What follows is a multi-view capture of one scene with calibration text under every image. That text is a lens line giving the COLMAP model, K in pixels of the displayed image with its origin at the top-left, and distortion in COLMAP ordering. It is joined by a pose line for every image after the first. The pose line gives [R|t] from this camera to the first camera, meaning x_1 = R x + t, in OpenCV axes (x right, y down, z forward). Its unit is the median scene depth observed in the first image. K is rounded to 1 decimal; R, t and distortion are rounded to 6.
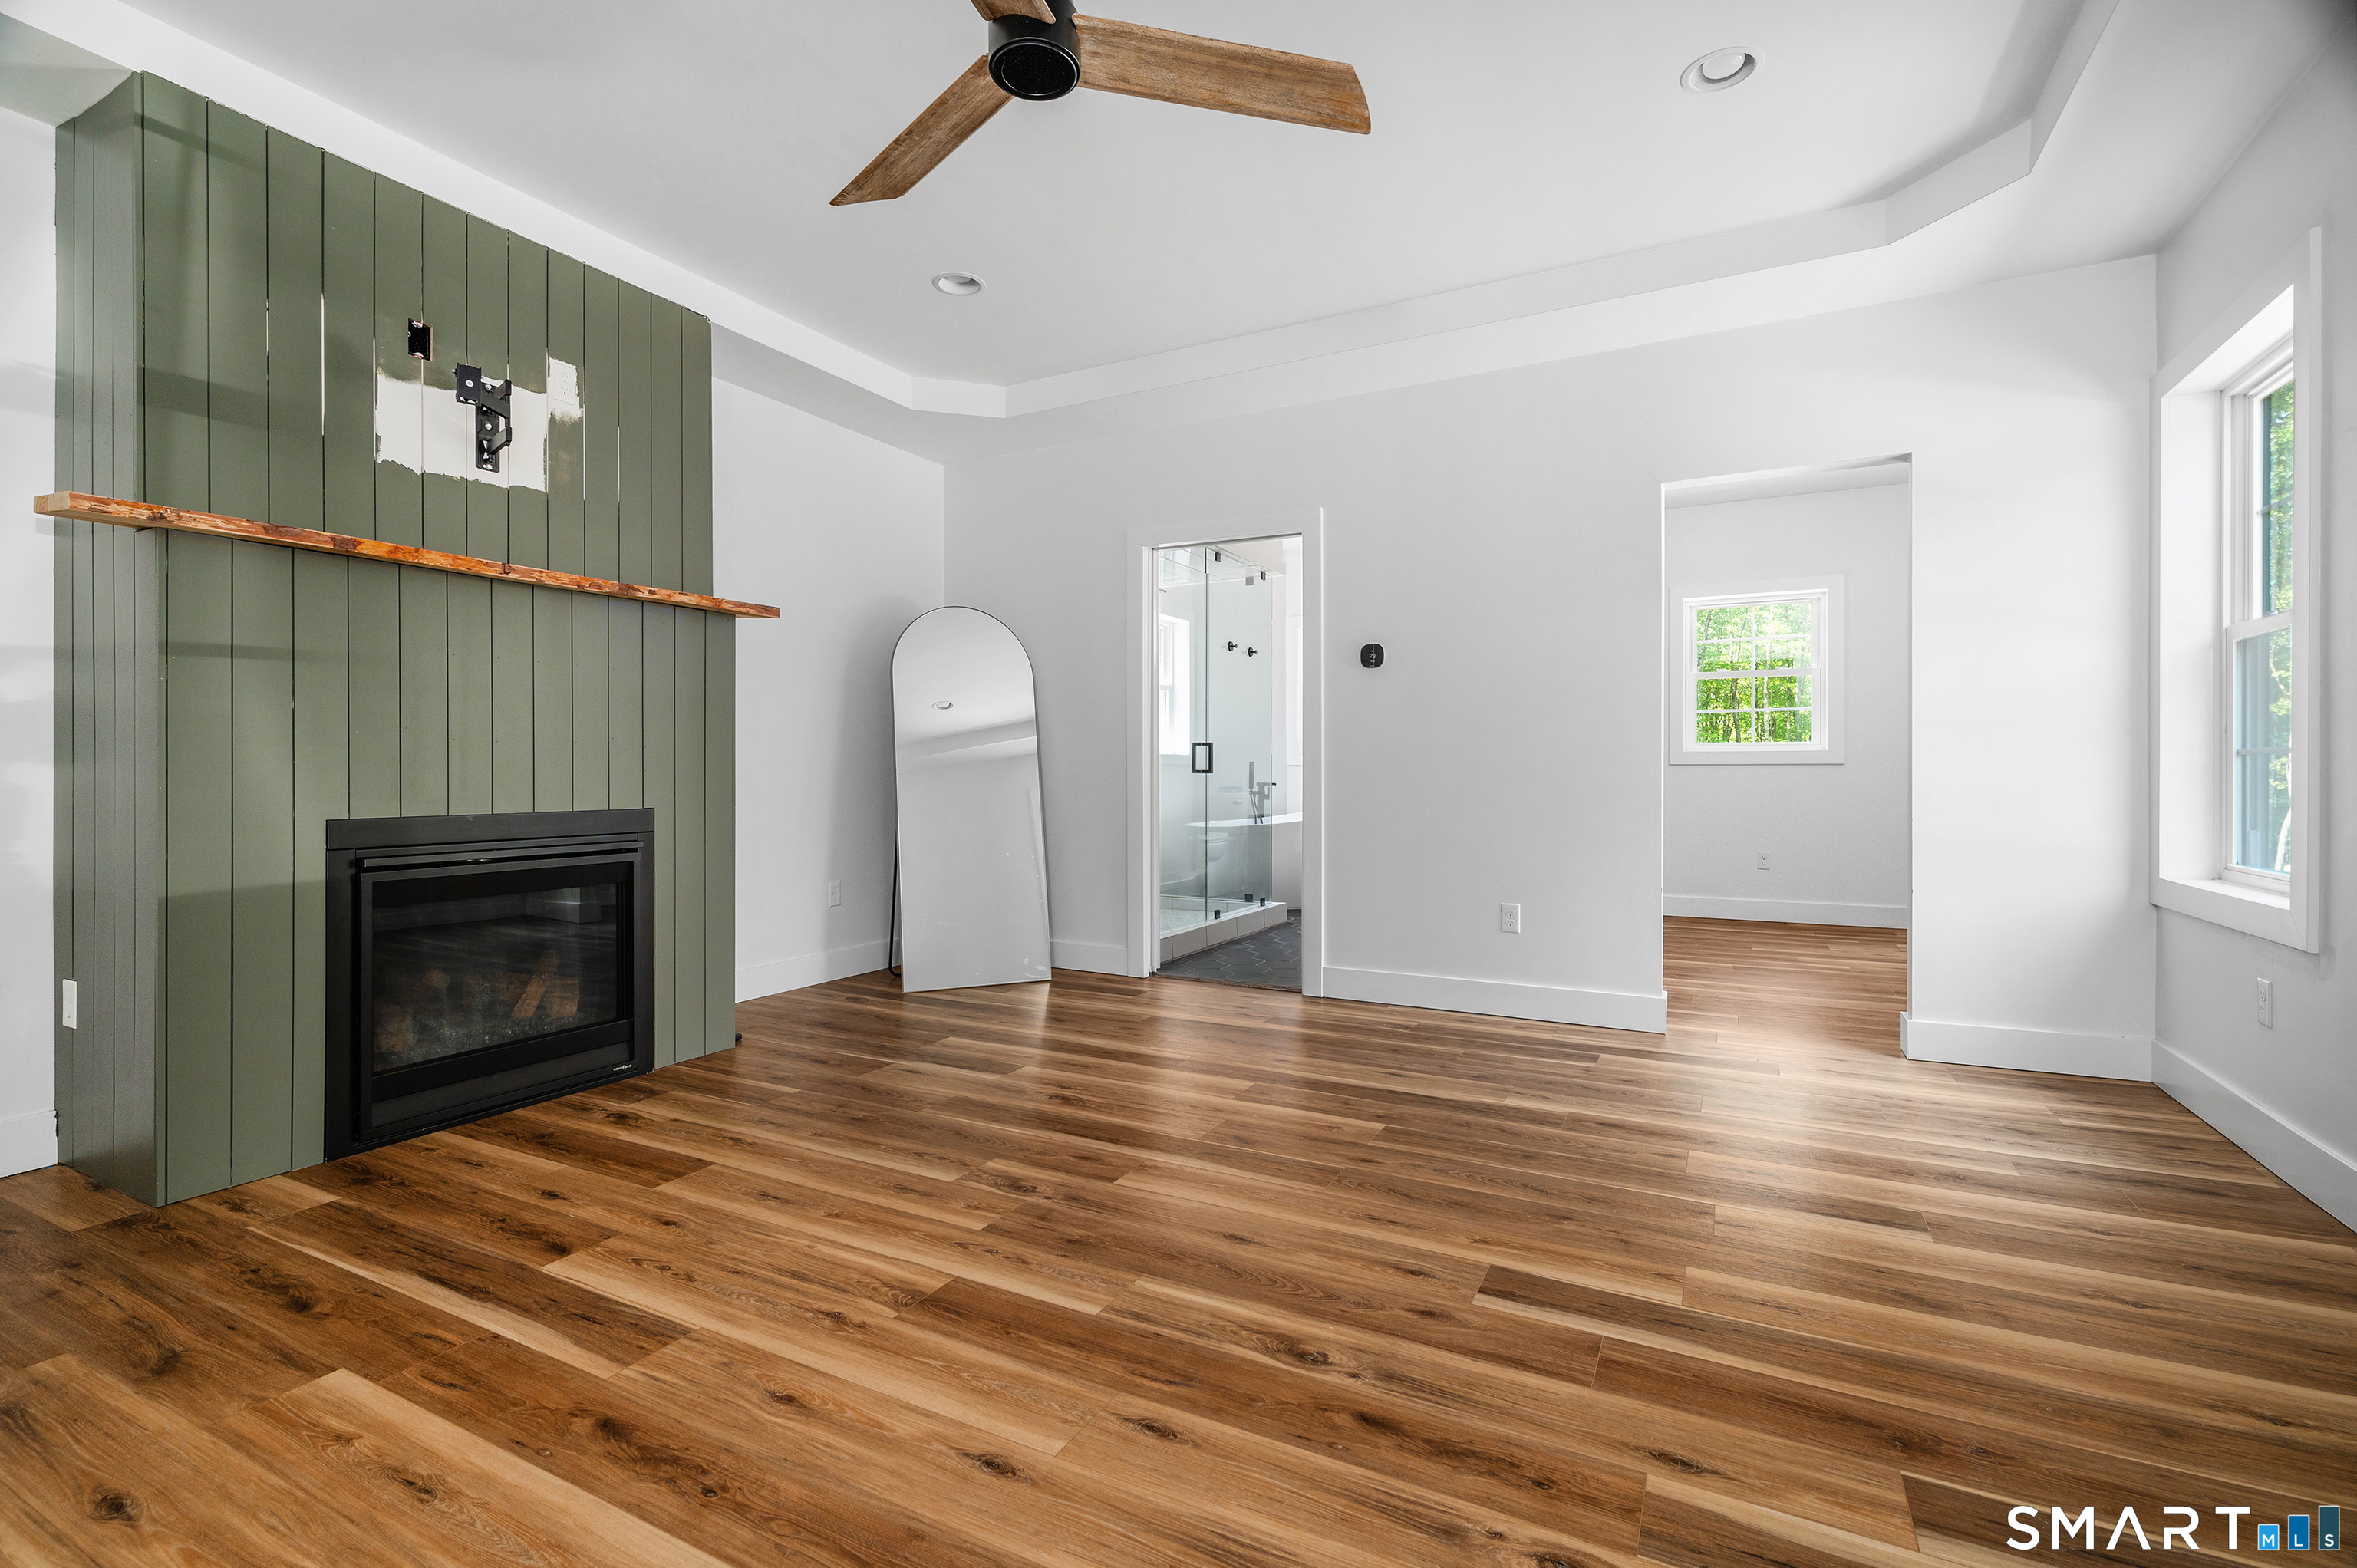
lens RADIAL K [[1070.6, 0, 1168.3], [0, 1070.6, 773.7], [0, 0, 1]] dist [0.001306, -0.000143]
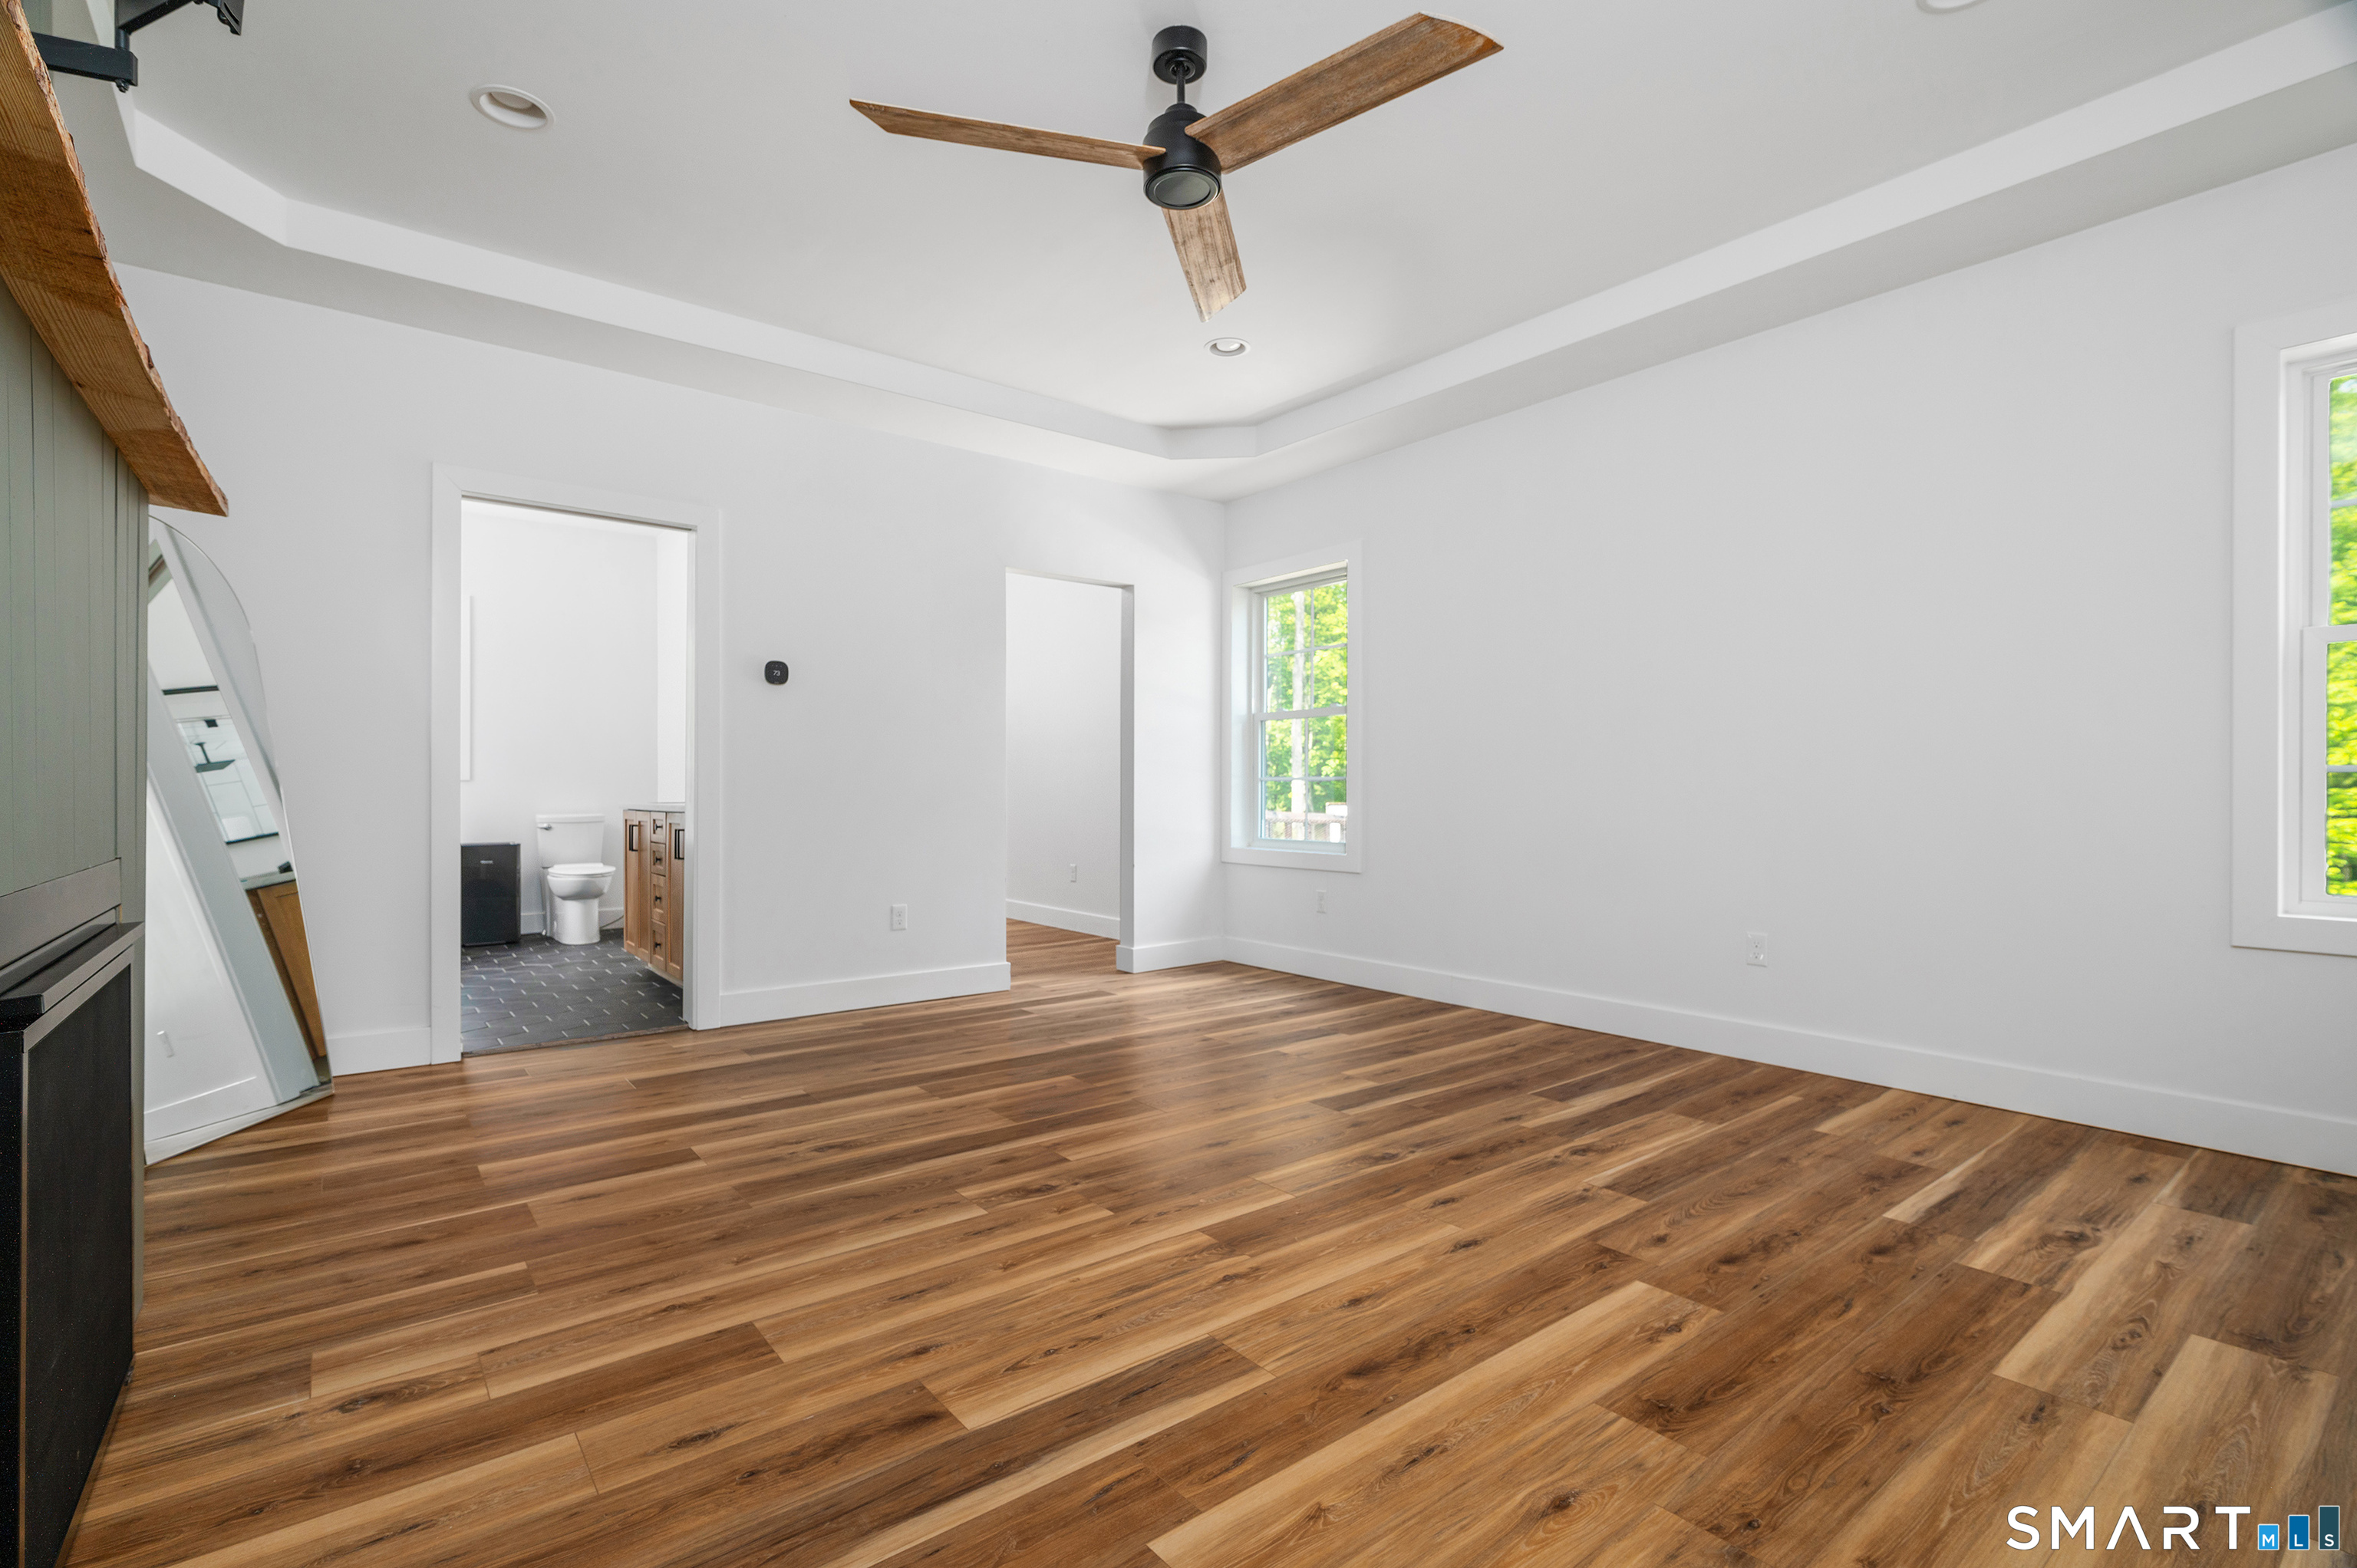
lens RADIAL K [[1070.6, 0, 1168.3], [0, 1070.6, 773.7], [0, 0, 1]] dist [0.001306, -0.000143]
pose [[0.403152, 0.013053, 0.915040, -1.085472], [0.000881, 0.999892, -0.014651, -0.003422], [-0.915133, 0.006712, 0.403097, 0.479235]]
